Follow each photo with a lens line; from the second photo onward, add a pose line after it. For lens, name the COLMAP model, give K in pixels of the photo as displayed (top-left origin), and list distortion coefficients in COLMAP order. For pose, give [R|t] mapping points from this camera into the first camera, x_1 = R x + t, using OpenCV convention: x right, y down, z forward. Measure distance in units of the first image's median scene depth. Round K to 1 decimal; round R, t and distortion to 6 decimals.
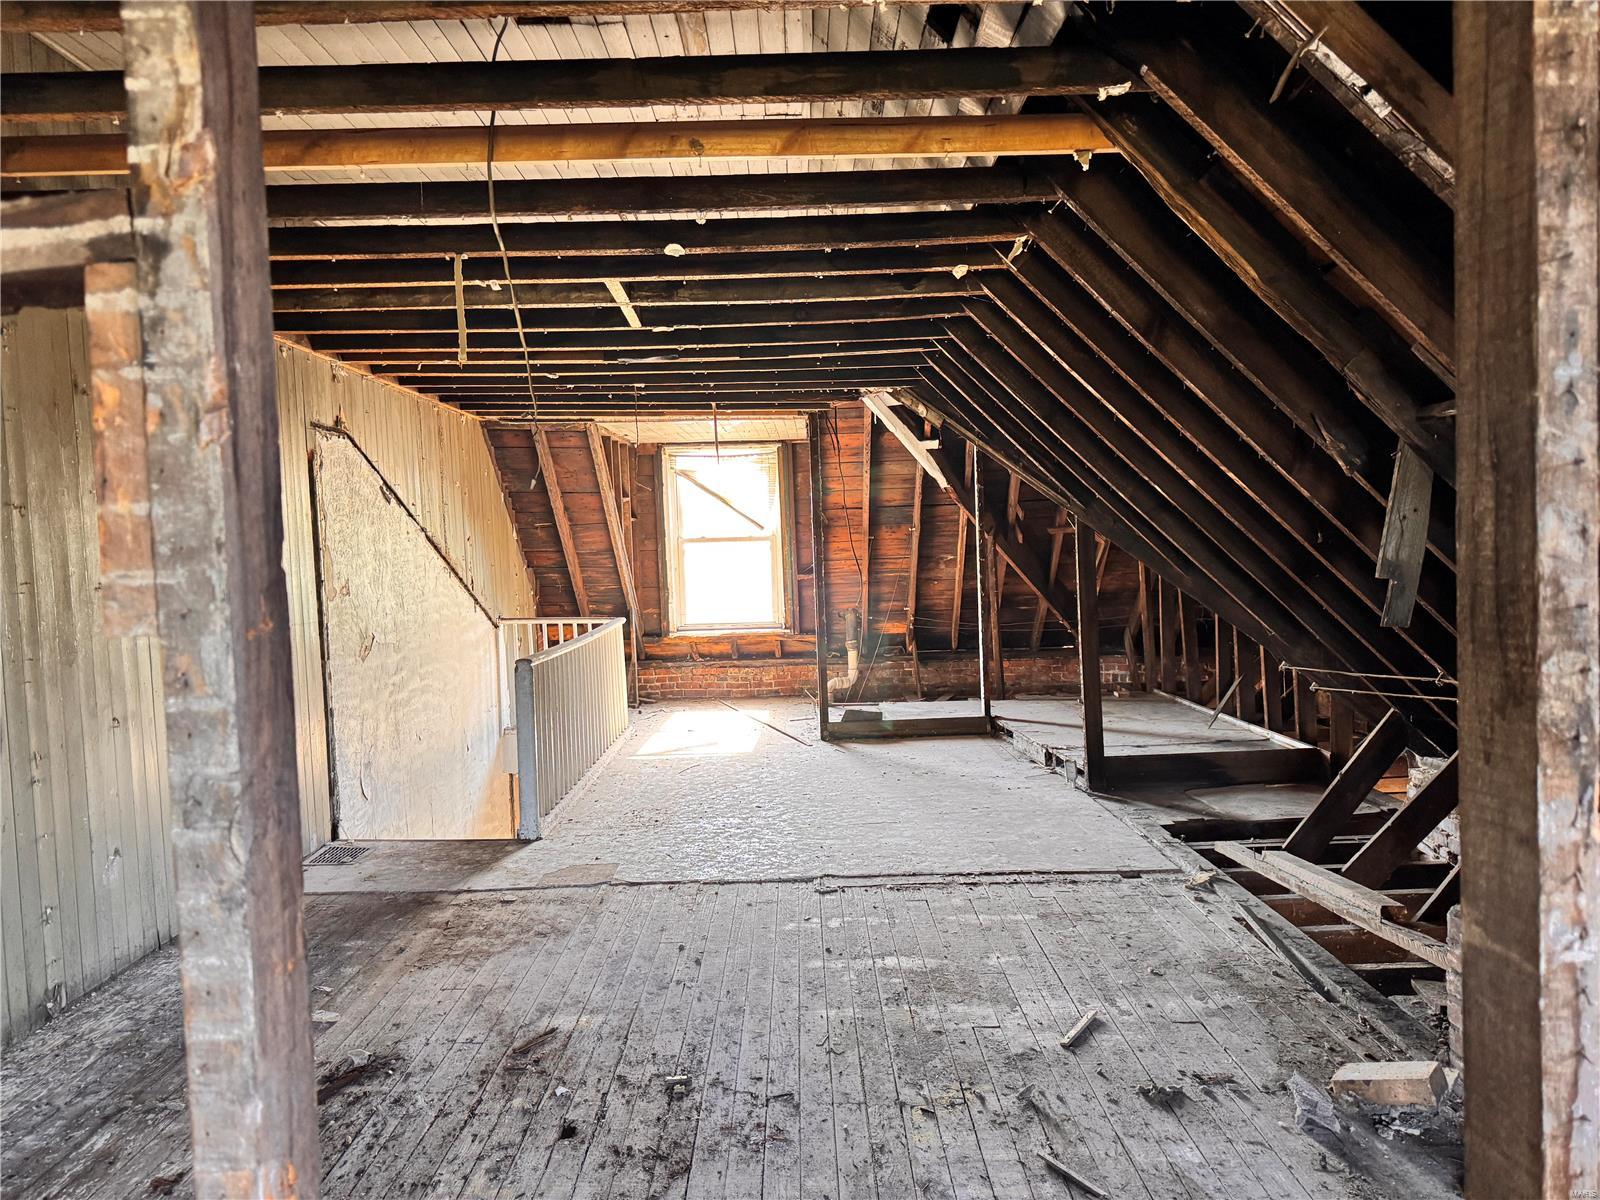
lens RADIAL K [[1125.2, 0, 801.0], [0, 1125.2, 600.4], [0, 0, 1]] dist [0.029343, -0.027192]
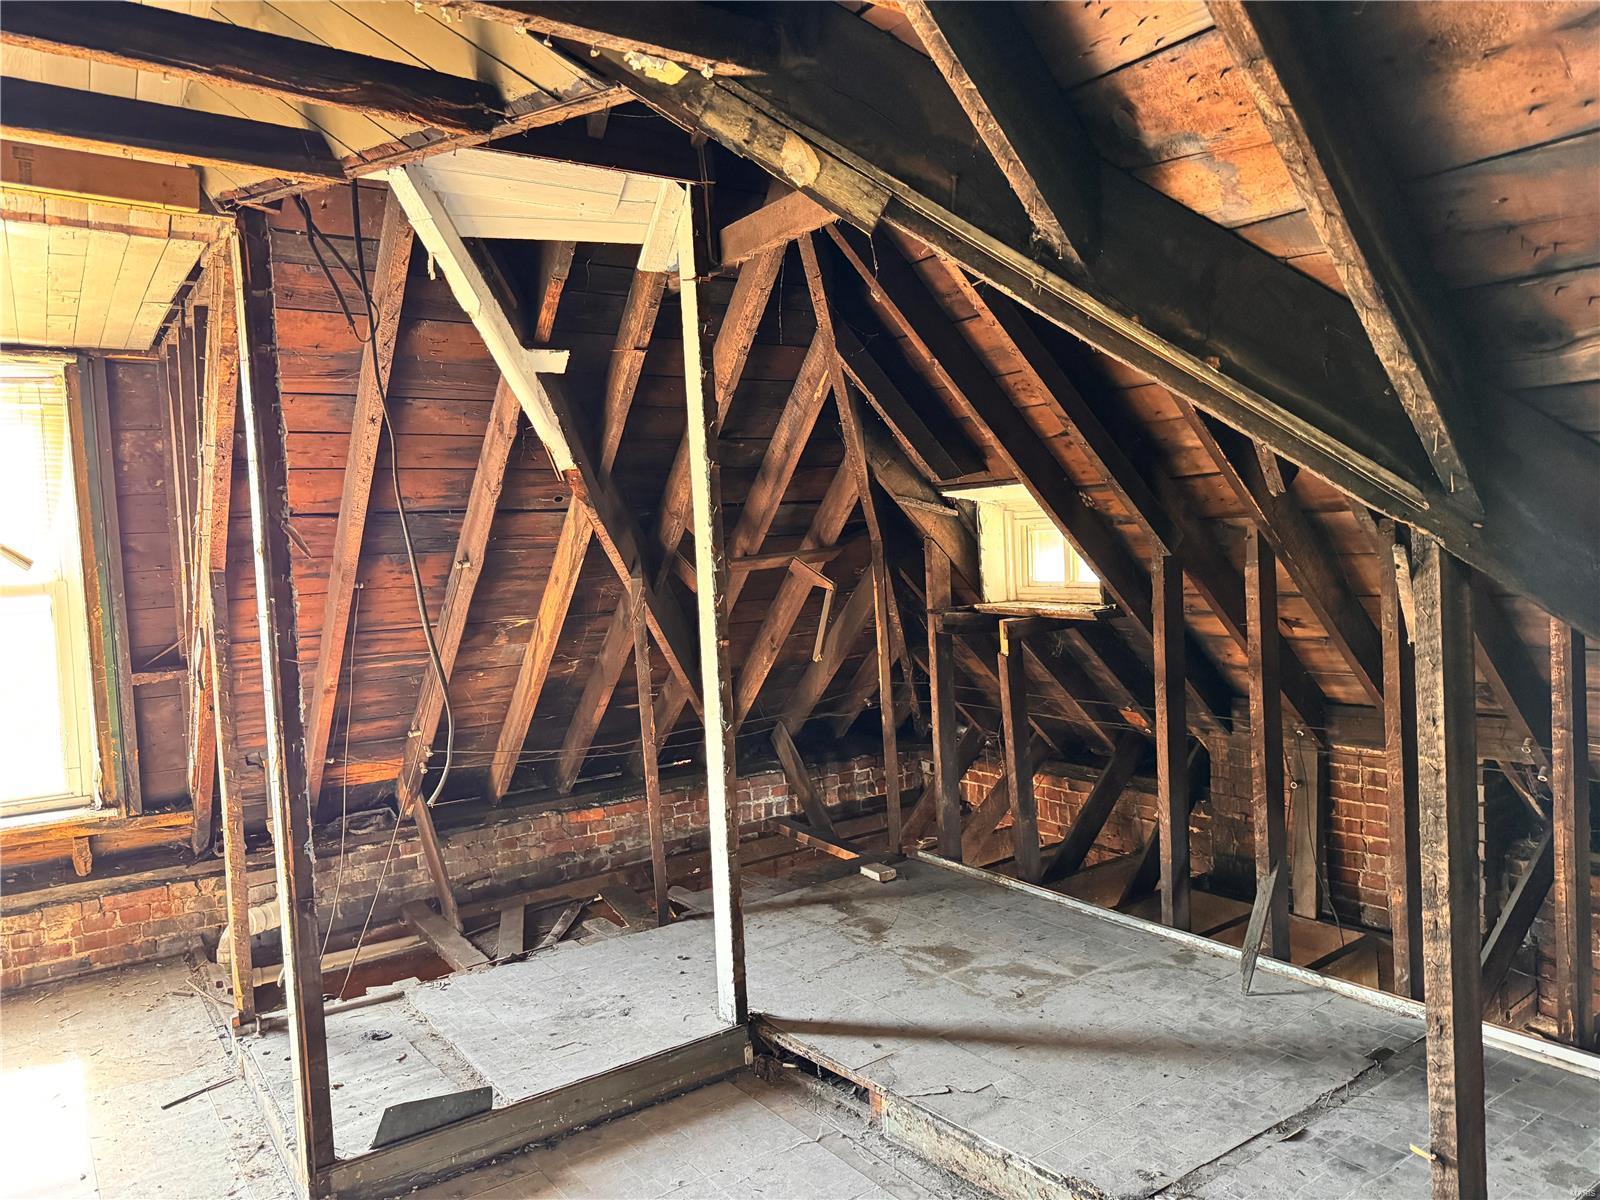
lens RADIAL K [[1125.2, 0, 798.3], [0, 1125.2, 596.4], [0, 0, 1]] dist [0.029343, -0.027192]
pose [[0.825060, -0.030421, 0.564225, -0.041078], [0.040422, 0.999169, -0.005238, -0.045260], [-0.563597, 0.027129, 0.825604, 0.586095]]
